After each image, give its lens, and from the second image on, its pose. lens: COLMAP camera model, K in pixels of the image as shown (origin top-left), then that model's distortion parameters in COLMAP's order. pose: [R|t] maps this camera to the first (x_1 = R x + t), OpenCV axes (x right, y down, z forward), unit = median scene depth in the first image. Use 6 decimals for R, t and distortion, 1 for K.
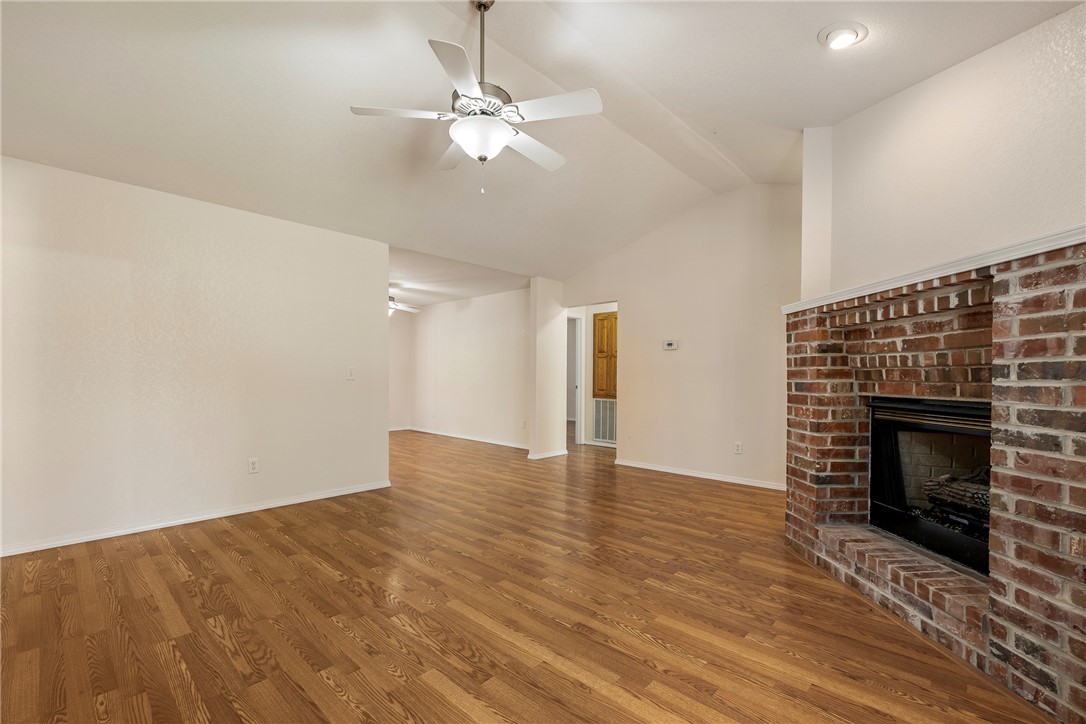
lens RADIAL K [[457.4, 0, 550.9], [0, 457.4, 381.3], [0, 0, 1]] dist [0.001412, -0.000306]
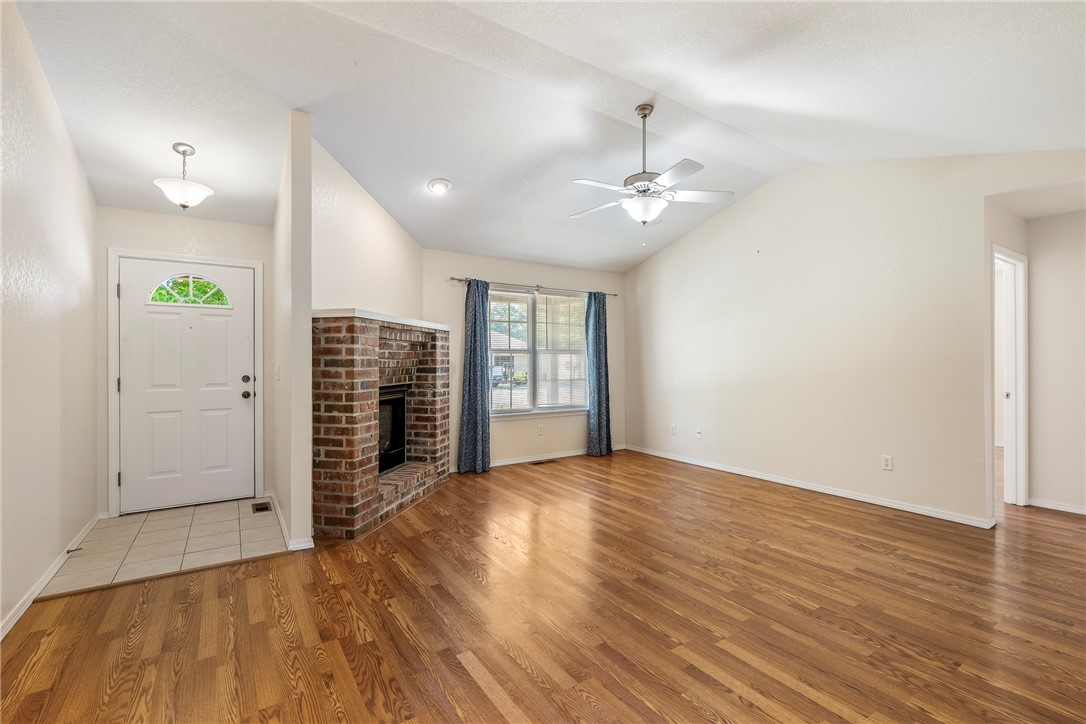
lens RADIAL K [[489.8, 0, 536.3], [0, 489.8, 362.7], [0, 0, 1]] dist [-0.002068, 0.001392]
pose [[-0.966484, -0.003789, 0.256699, -0.259991], [-0.000036, 0.999893, 0.014623, -0.090362], [-0.256727, 0.014124, -0.966381, 3.055984]]
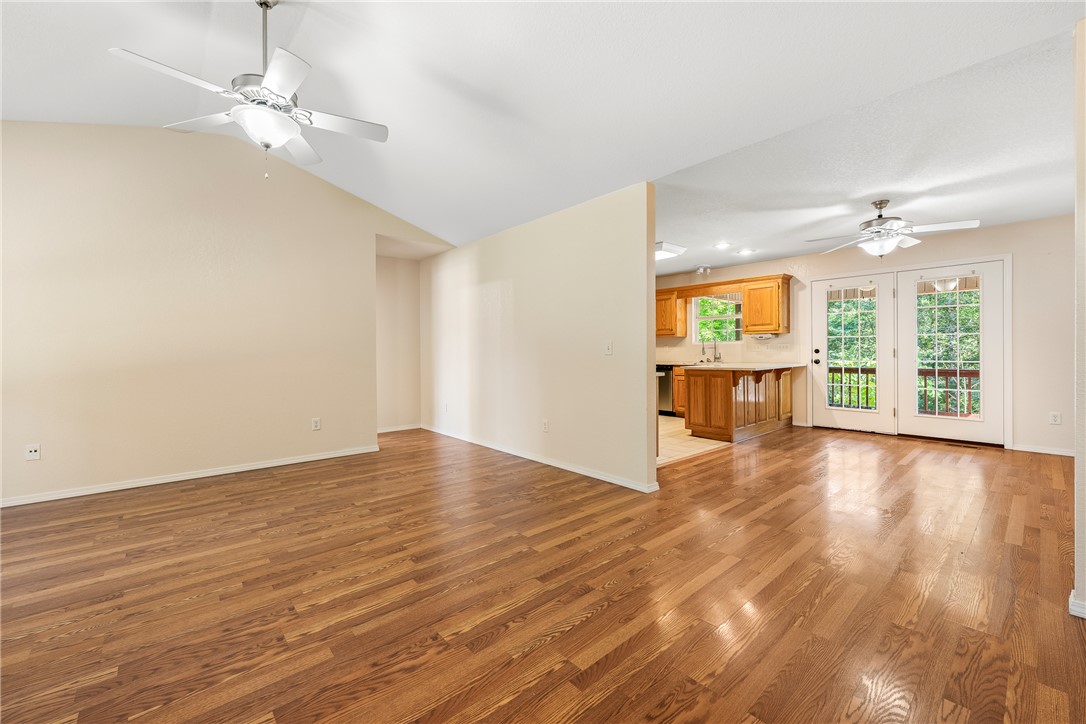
lens RADIAL K [[437.9, 0, 541.9], [0, 437.9, 355.7], [0, 0, 1]] dist [0.001751, 0.000092]
pose [[-0.110597, 0.004053, -0.993857, 0.954964], [-0.006679, 0.999966, 0.004821, -0.014282], [0.993843, 0.007171, -0.110566, 2.108275]]
